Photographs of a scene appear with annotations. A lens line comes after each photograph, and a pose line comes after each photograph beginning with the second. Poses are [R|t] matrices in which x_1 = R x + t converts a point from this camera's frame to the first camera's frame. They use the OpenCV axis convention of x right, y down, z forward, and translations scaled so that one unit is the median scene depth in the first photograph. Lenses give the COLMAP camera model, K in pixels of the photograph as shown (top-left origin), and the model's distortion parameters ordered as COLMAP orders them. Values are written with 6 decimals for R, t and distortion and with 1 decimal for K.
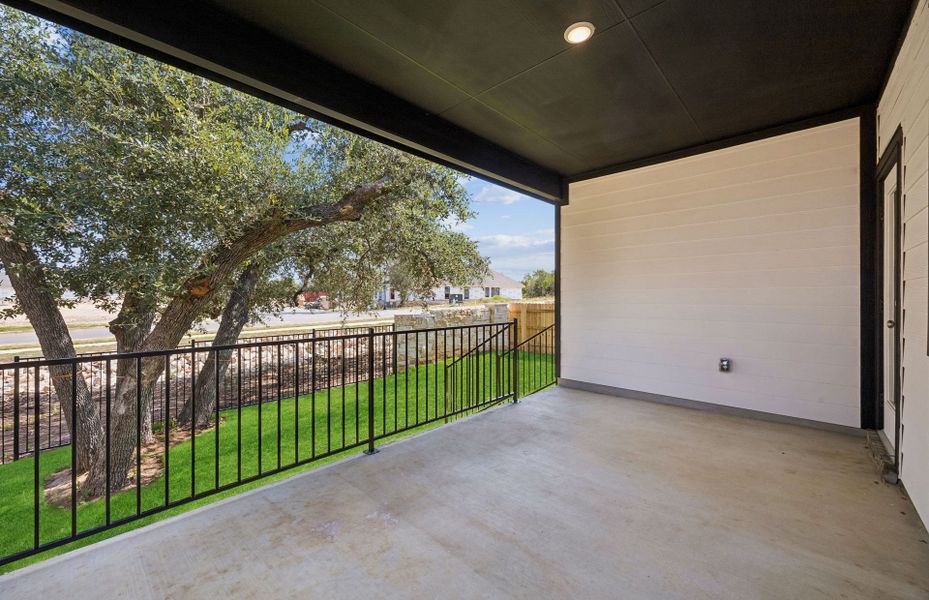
lens RADIAL K [[366.8, 0, 460.6], [0, 366.8, 295.0], [0, 0, 1]] dist [-0.003077, -0.000162]
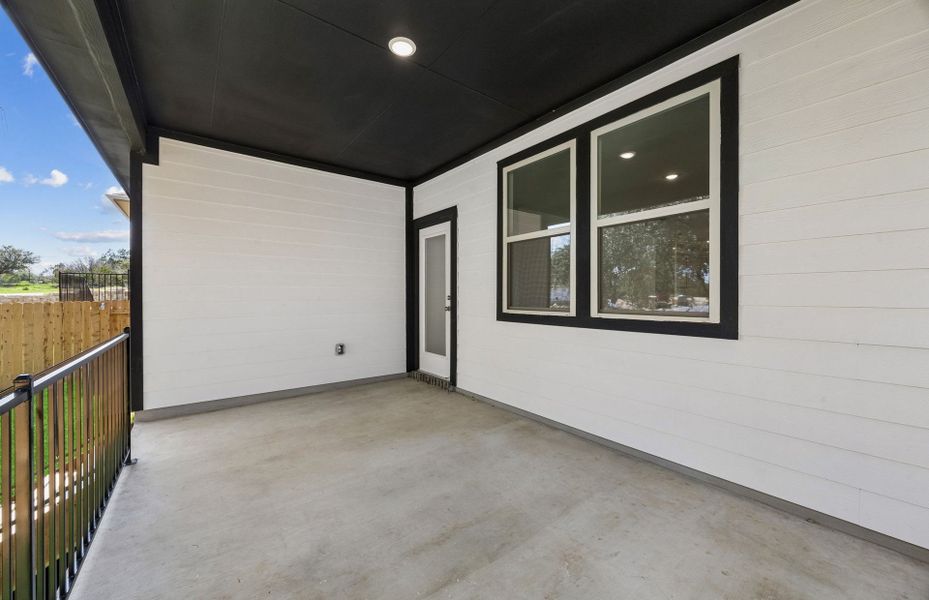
lens RADIAL K [[353.3, 0, 465.8], [0, 353.3, 298.3], [0, 0, 1]] dist [-0.000056, 0.000303]
pose [[0.149369, -0.002359, 0.988779, -0.576637], [-0.007157, 0.999968, 0.003466, 0.014052], [-0.988756, -0.007594, 0.149348, 0.575956]]
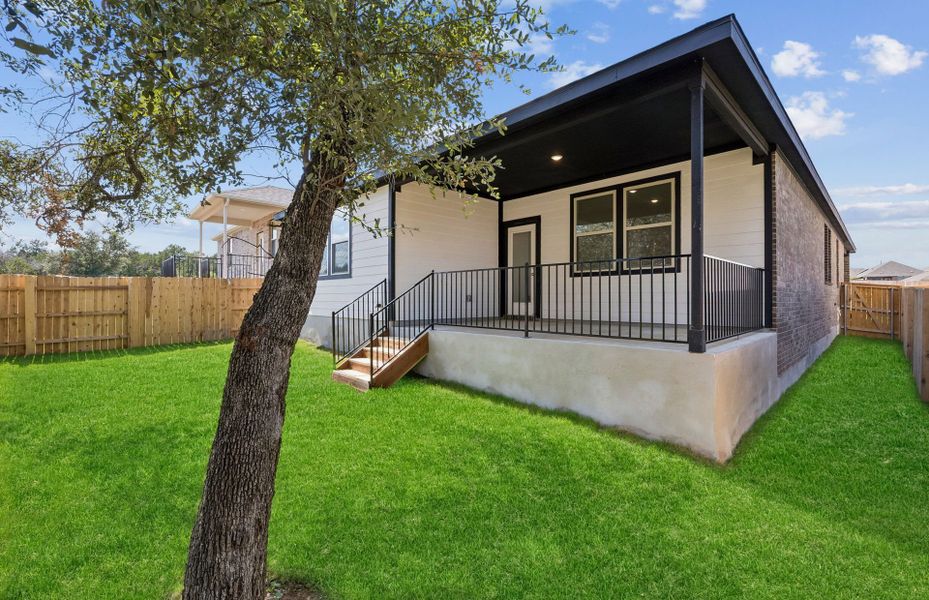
lens RADIAL K [[395.7, 0, 464.5], [0, 395.7, 300.0], [0, 0, 1]] dist [-0.018715, 0.000015]
pose [[0.054892, -0.001655, 0.998491, -2.231675], [-0.009024, 0.999957, 0.002154, 0.283791], [-0.998452, -0.009128, 0.054875, 1.303706]]
